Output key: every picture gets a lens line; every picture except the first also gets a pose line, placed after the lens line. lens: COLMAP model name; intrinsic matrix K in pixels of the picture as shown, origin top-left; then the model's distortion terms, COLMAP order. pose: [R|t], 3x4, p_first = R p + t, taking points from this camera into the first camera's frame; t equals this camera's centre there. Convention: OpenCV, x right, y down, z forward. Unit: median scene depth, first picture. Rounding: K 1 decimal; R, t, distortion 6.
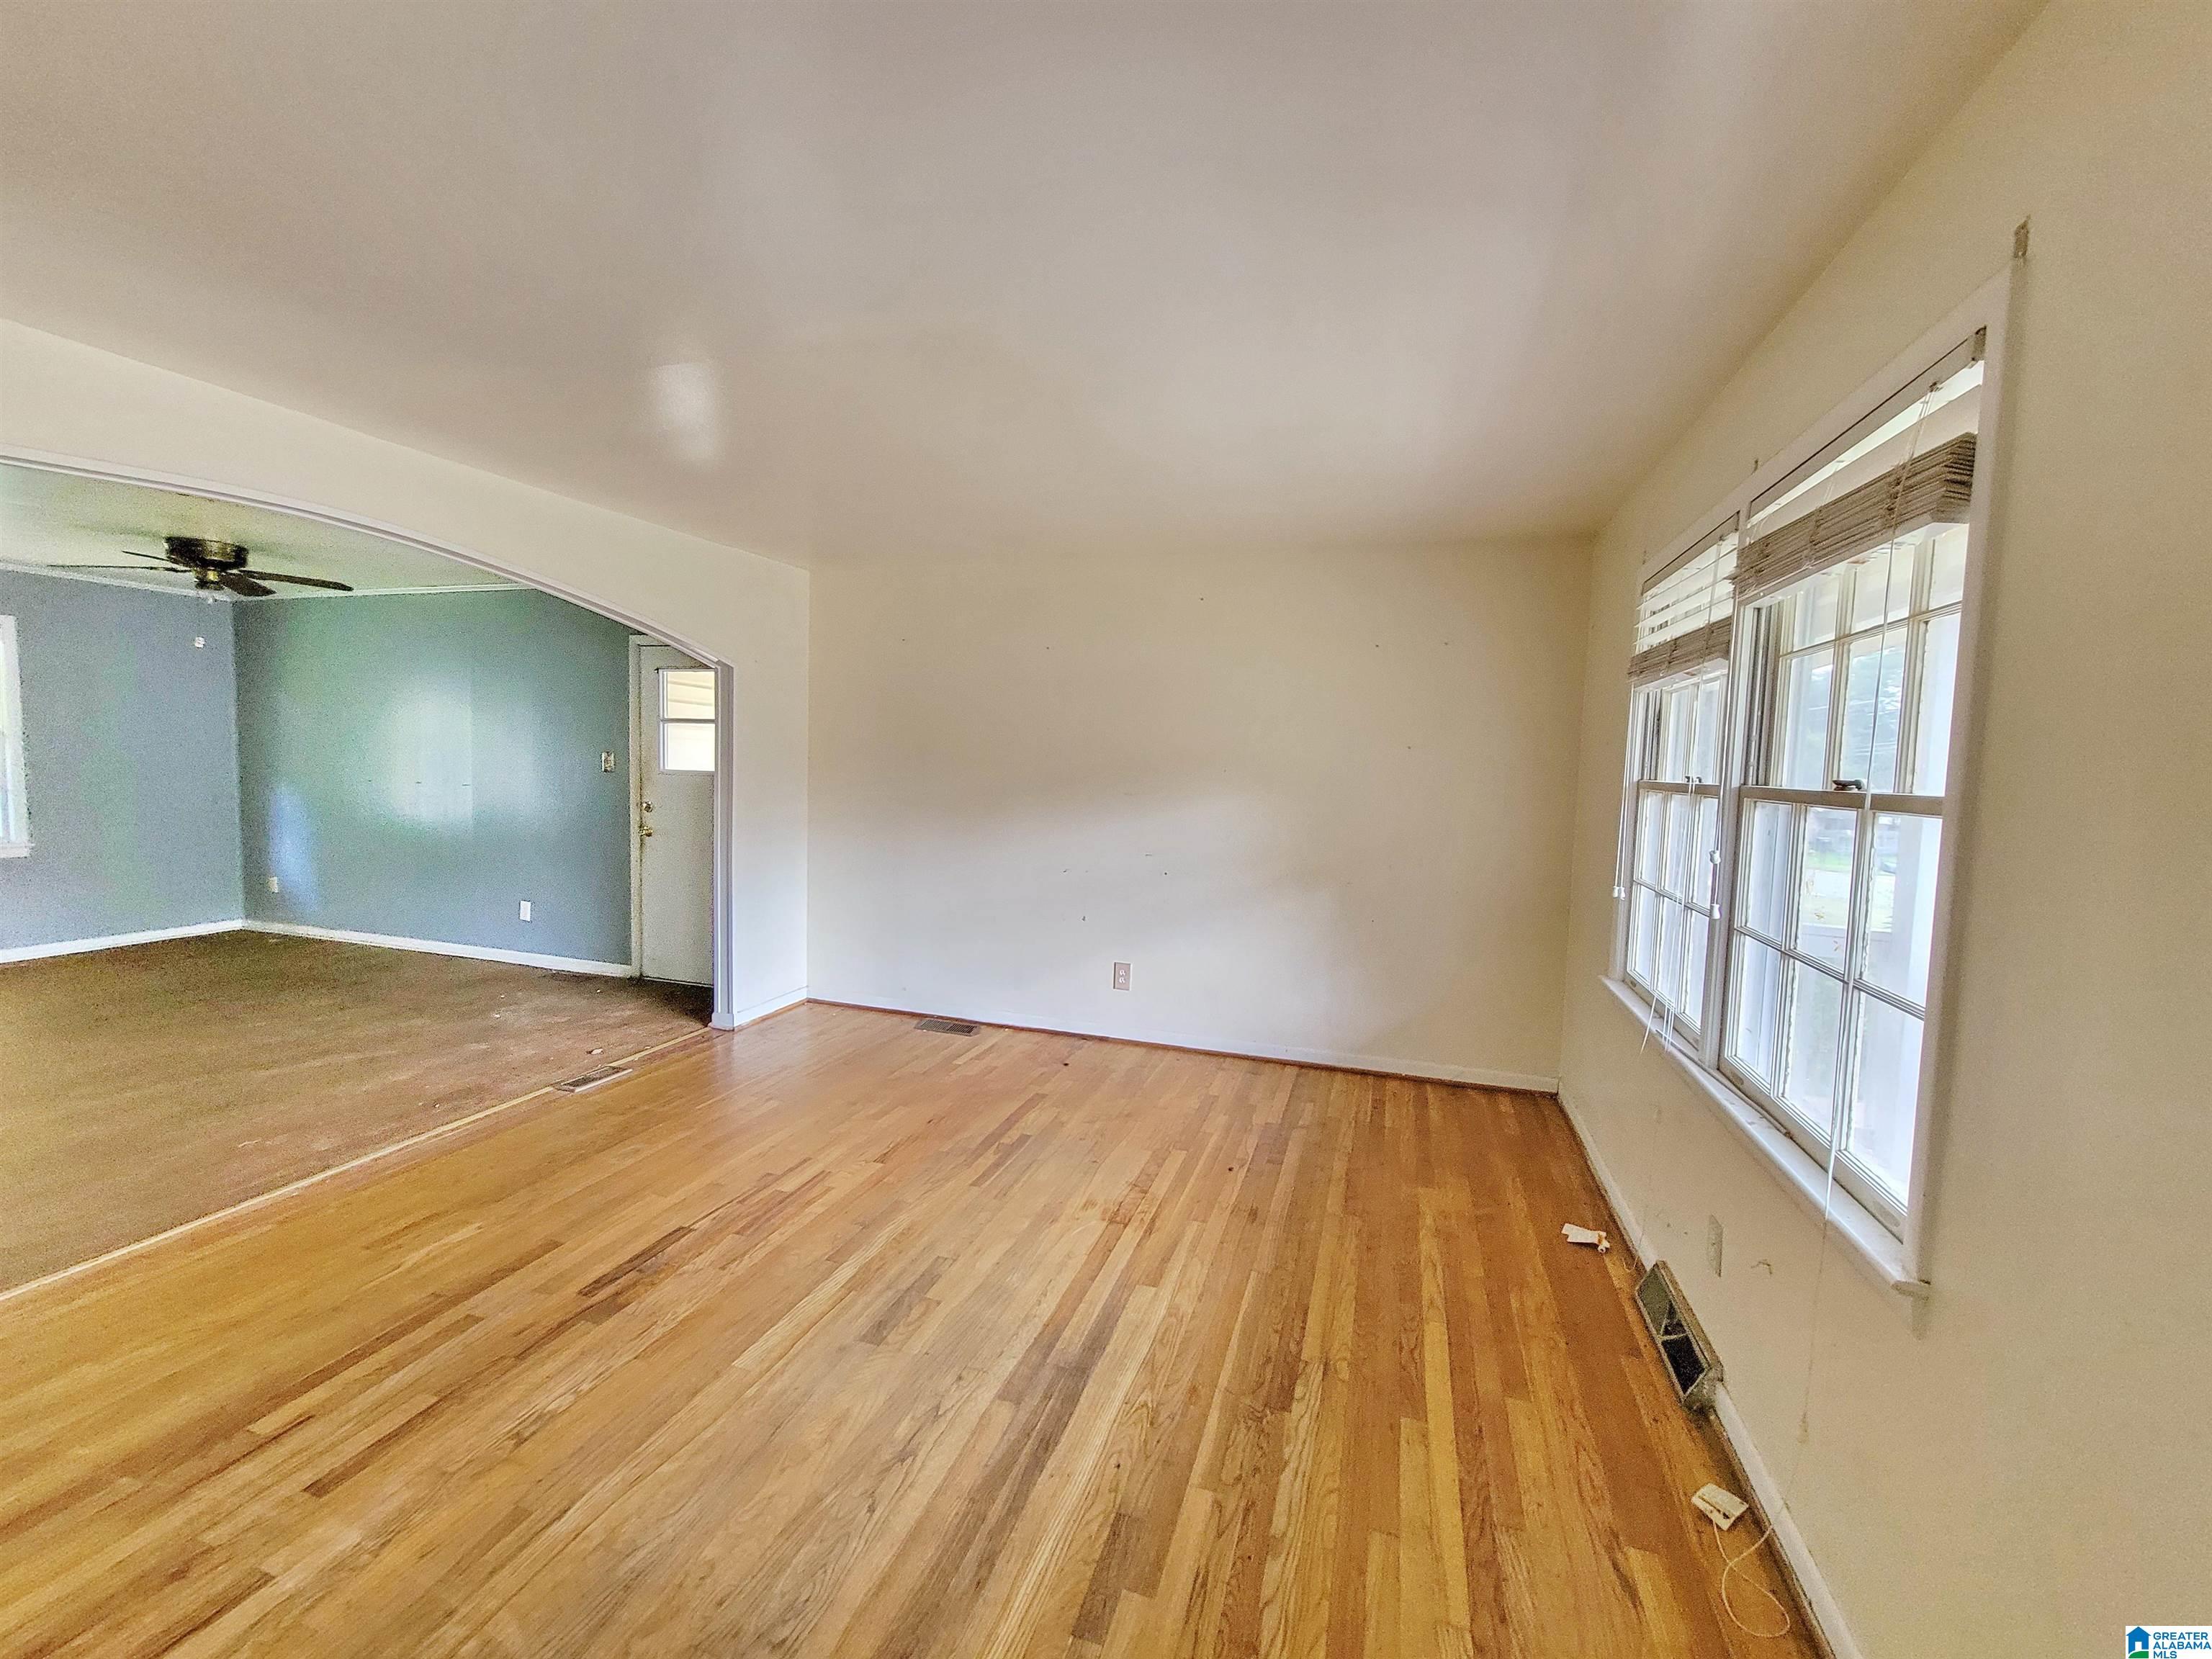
lens RADIAL K [[895.0, 0, 1103.6], [0, 895.0, 824.2], [0, 0, 1]] dist [-0.002353, -0.000027]
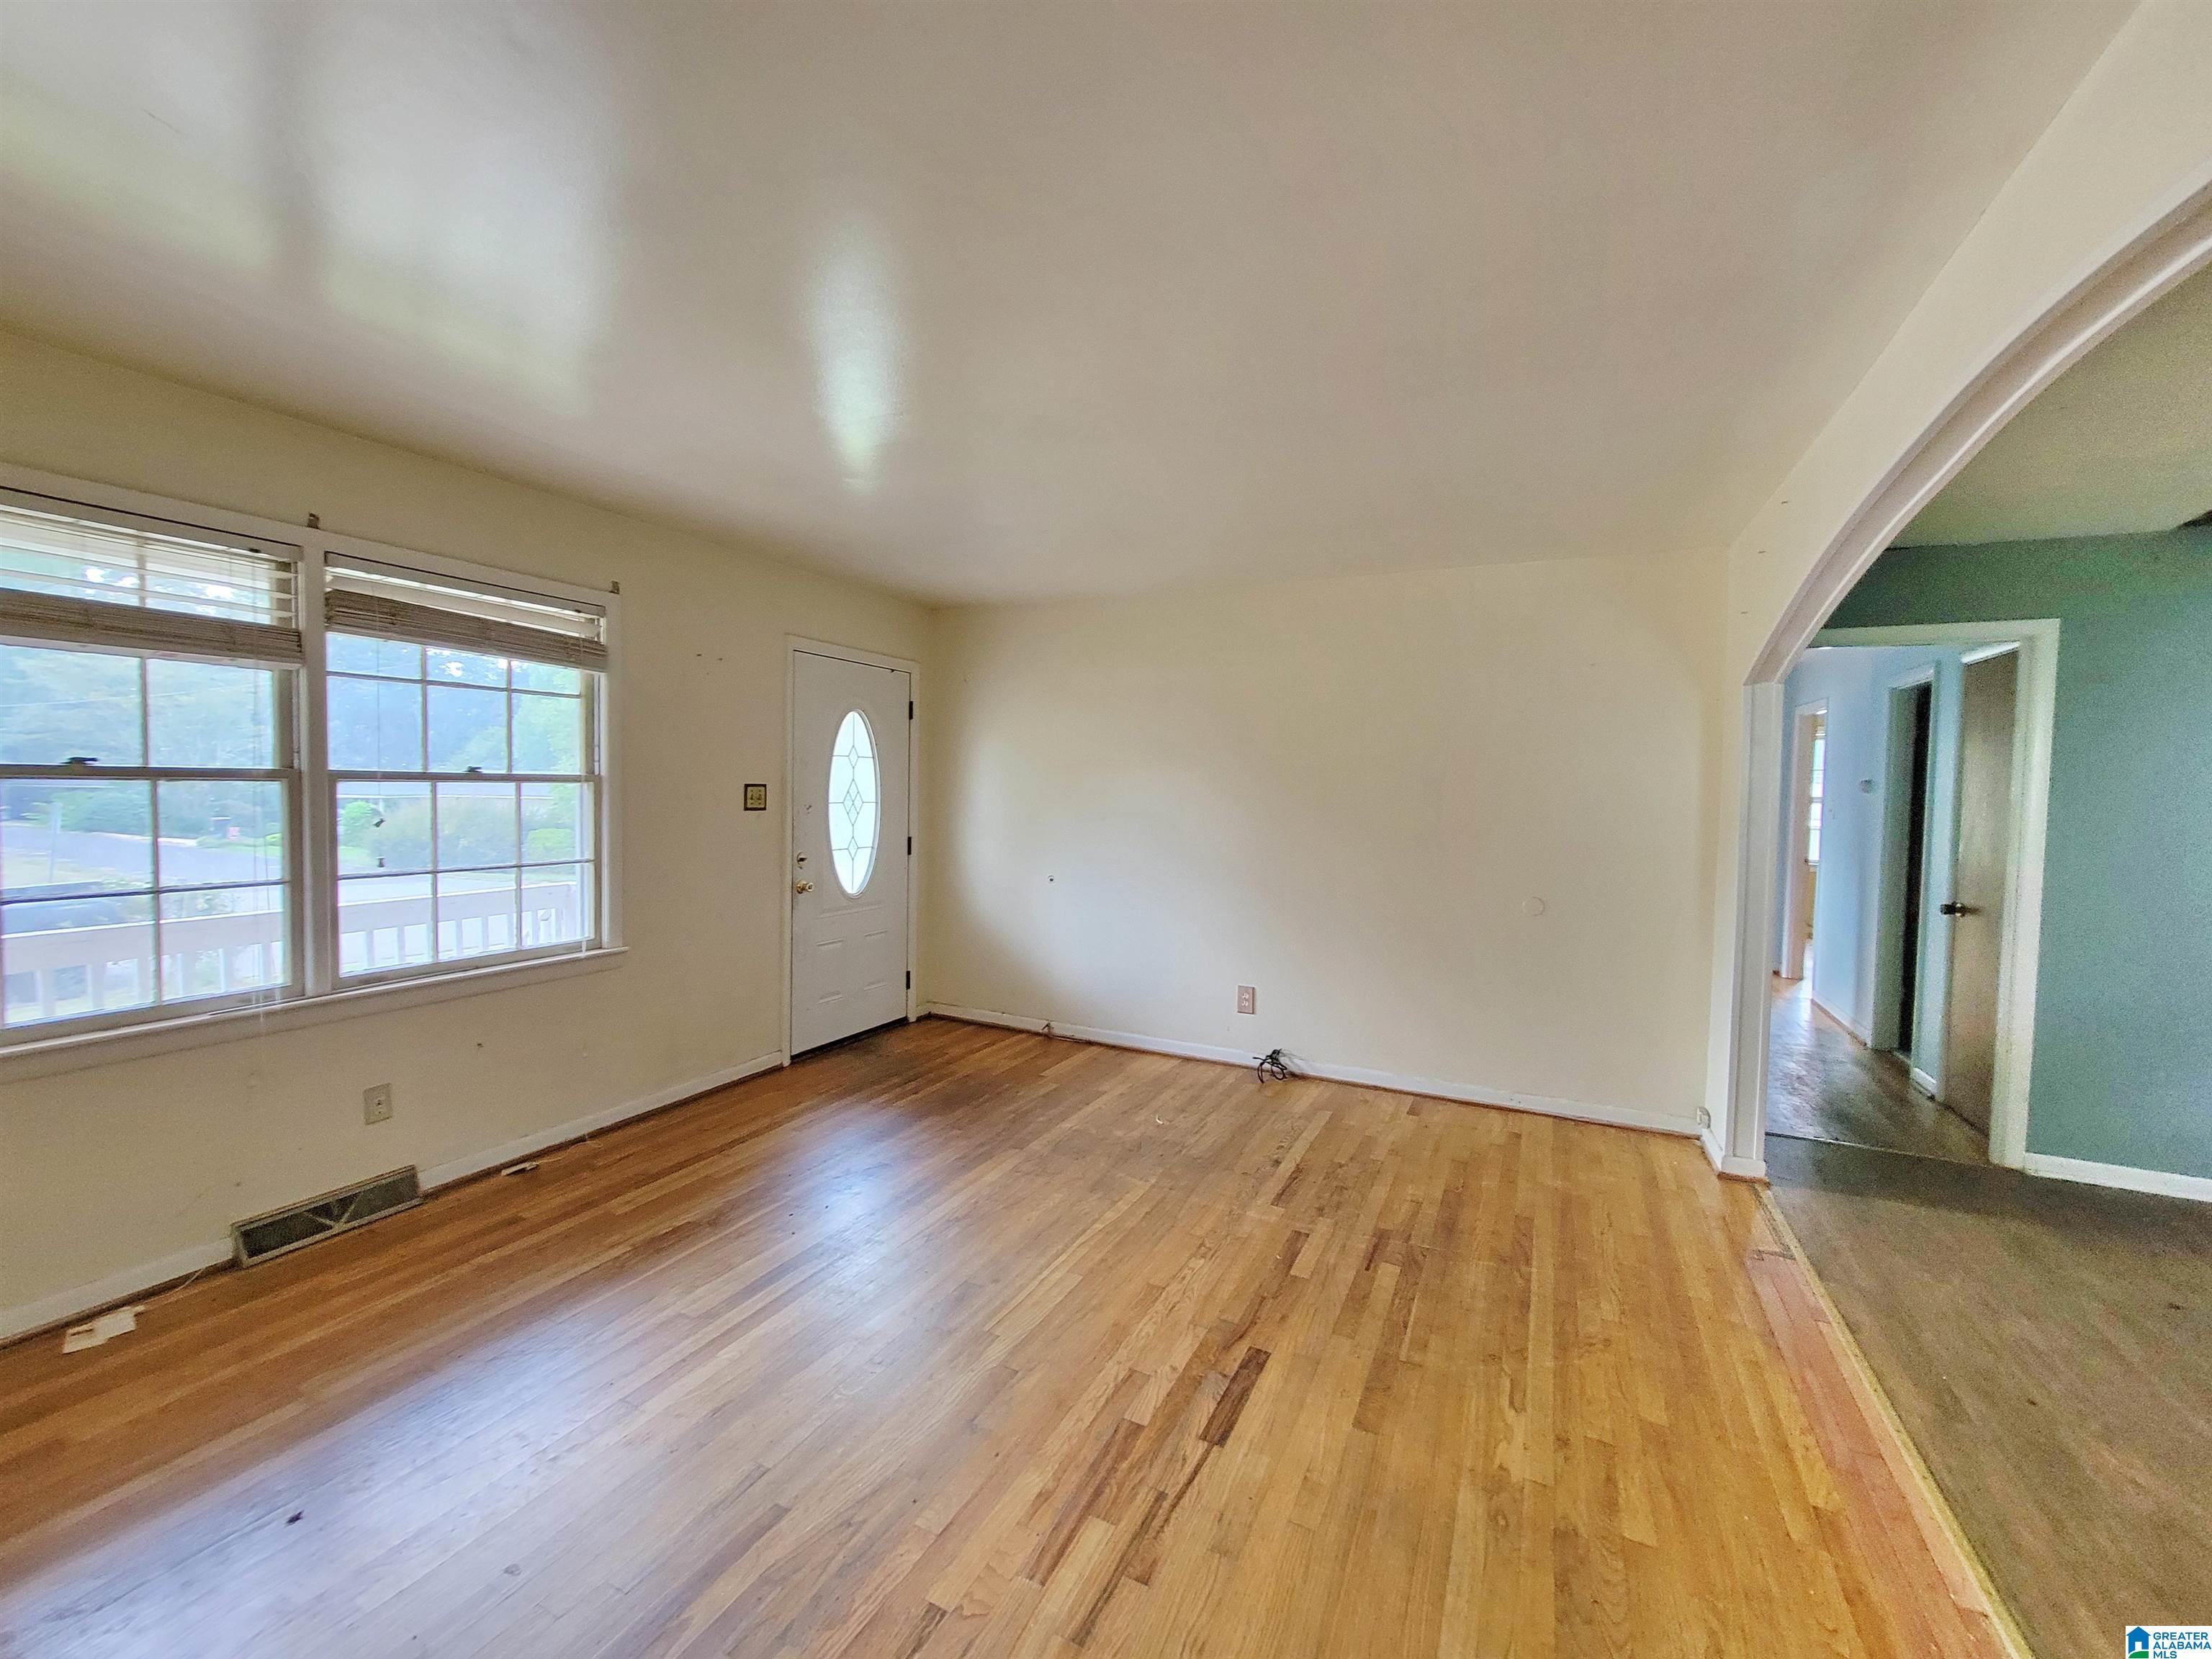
lens RADIAL K [[895.0, 0, 1103.6], [0, 895.0, 824.2], [0, 0, 1]] dist [-0.002353, -0.000027]
pose [[-0.989331, -0.050060, 0.136813, -0.508595], [-0.033577, 0.992177, 0.120237, -0.139538], [-0.141761, 0.114360, -0.983273, 1.862000]]
